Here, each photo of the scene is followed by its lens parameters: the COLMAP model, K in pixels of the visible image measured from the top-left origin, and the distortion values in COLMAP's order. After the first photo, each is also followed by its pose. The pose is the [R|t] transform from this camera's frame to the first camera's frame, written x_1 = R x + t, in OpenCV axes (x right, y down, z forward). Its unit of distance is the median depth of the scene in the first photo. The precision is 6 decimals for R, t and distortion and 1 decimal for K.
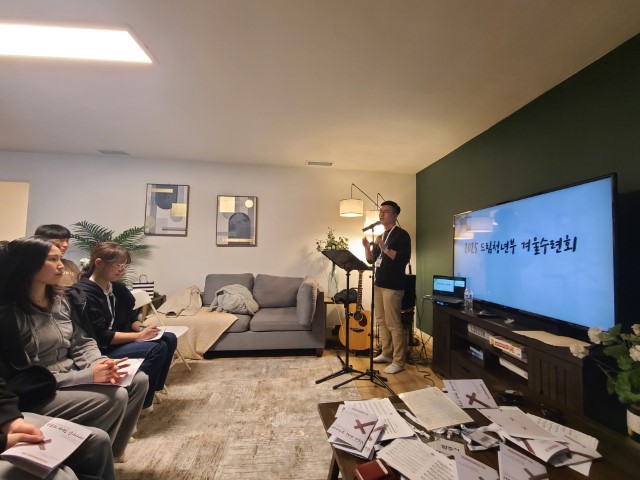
lens RADIAL K [[252.4, 0, 308.6], [0, 252.4, 247.2], [0, 0, 1]] dist [-0.003772, -0.002658]
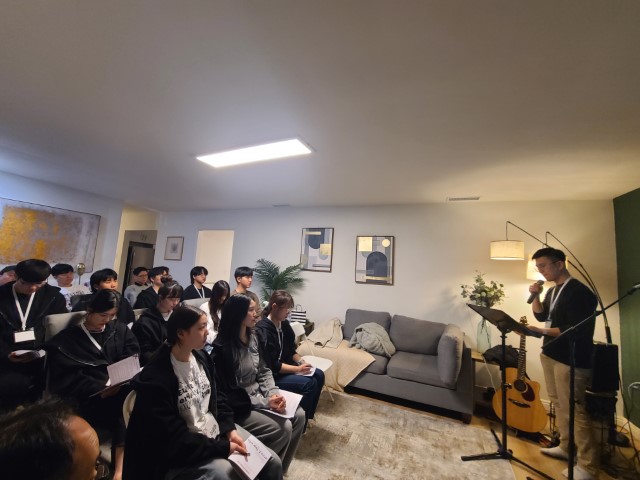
lens RADIAL K [[252.4, 0, 314.8], [0, 252.4, 238.9], [0, 0, 1]] dist [-0.003772, -0.002658]
pose [[0.878181, -0.015060, -0.478092, 0.006882], [-0.022676, 0.997070, -0.073059, -0.136057], [0.477791, 0.075000, 0.875266, -0.071846]]
